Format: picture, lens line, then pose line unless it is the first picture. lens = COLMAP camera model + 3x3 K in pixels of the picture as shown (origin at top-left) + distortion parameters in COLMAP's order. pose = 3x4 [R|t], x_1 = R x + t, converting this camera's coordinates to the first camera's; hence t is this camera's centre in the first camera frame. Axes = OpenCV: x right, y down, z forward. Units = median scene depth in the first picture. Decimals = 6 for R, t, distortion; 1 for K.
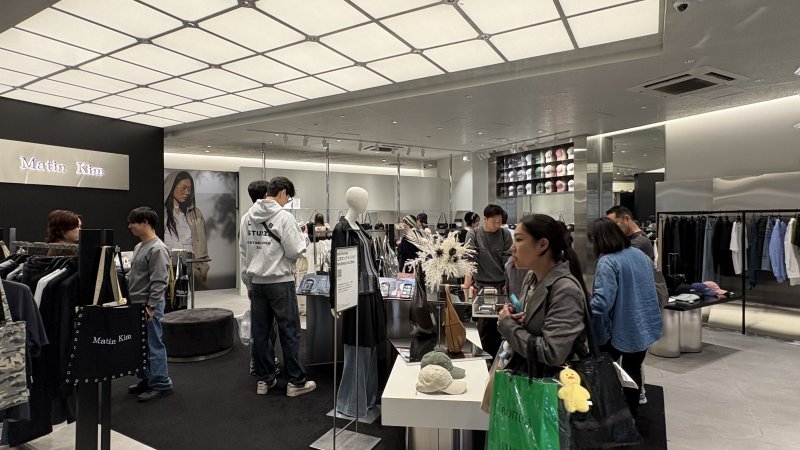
lens RADIAL K [[434.9, 0, 400.0], [0, 434.9, 225.0], [0, 0, 1]] dist [0.000205, -0.000045]
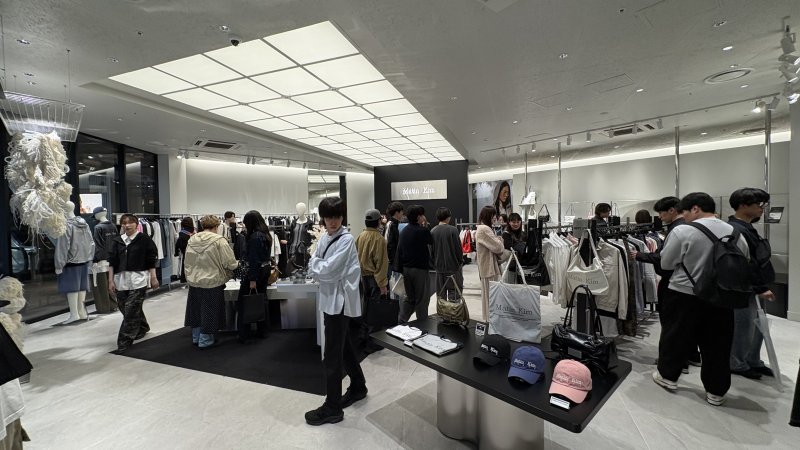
lens RADIAL K [[332.8, 0, 400.0], [0, 332.8, 225.0], [0, 0, 1]] dist [0.000367, 0.000037]
pose [[0.164813, 0.030695, -0.985847, 0.594772], [0.010946, 0.999397, 0.032947, -0.015451], [0.986264, -0.016221, 0.164378, 0.476487]]
